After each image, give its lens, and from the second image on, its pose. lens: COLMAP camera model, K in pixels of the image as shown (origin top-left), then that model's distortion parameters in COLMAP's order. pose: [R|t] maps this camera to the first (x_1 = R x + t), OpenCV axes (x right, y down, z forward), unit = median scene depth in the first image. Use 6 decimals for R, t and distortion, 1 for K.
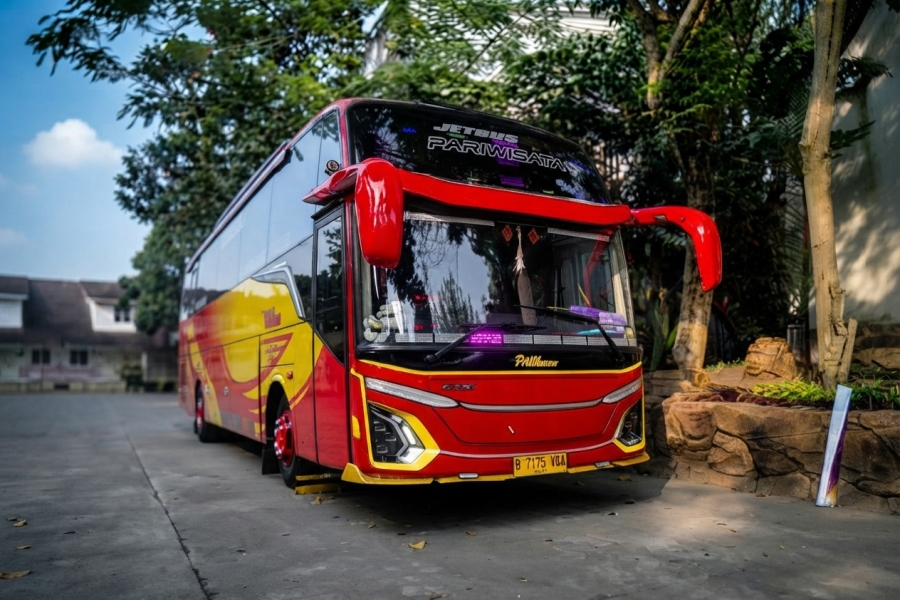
lens RADIAL K [[959.2, 0, 450.0], [0, 959.2, 300.0], [0, 0, 1]] dist [0.042768, 0.005895]
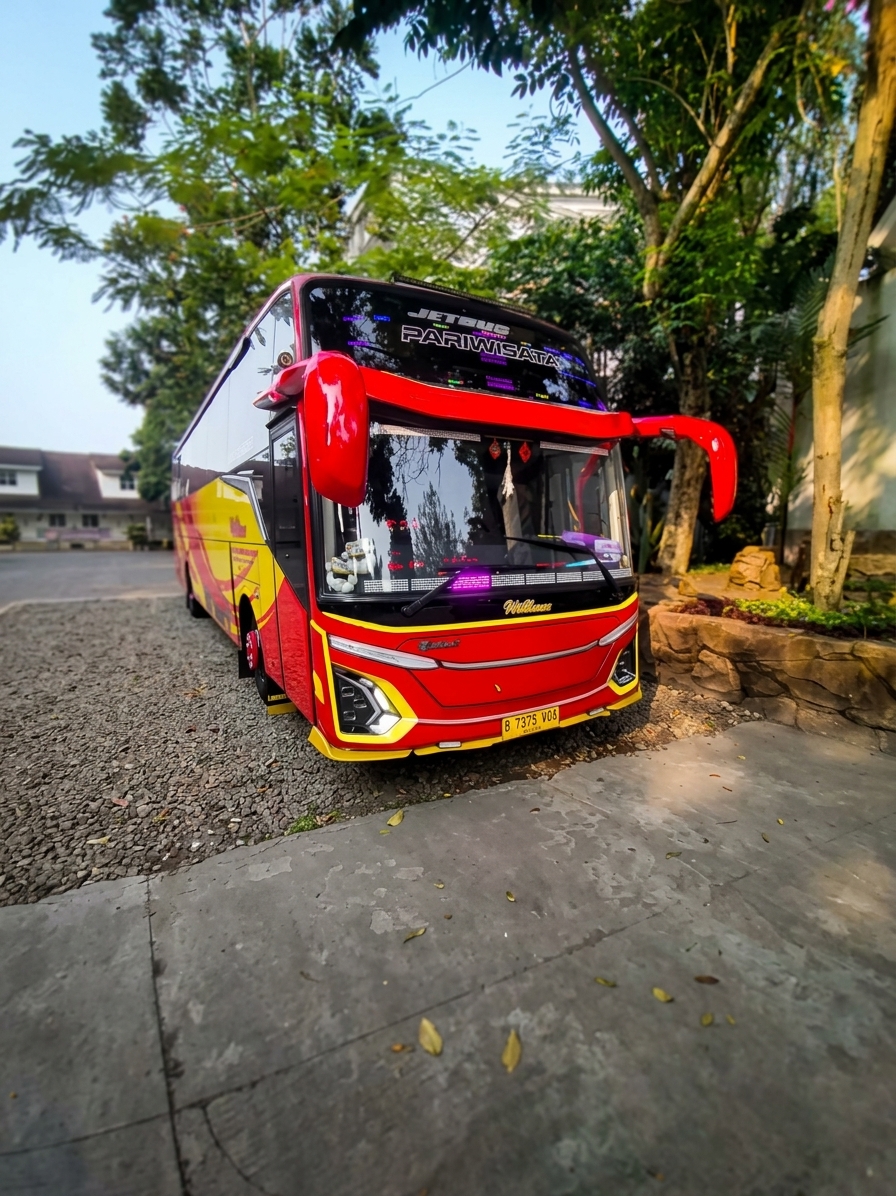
lens RADIAL K [[859.3, 0, 448.0], [0, 859.3, 598.0], [0, 0, 1]] dist [0.004137, 0.072066]
pose [[0.999755, 0.005853, 0.021363, 0.000086], [-0.008851, 0.989672, 0.143074, -0.028352], [-0.020305, -0.143228, 0.989481, 0.120598]]
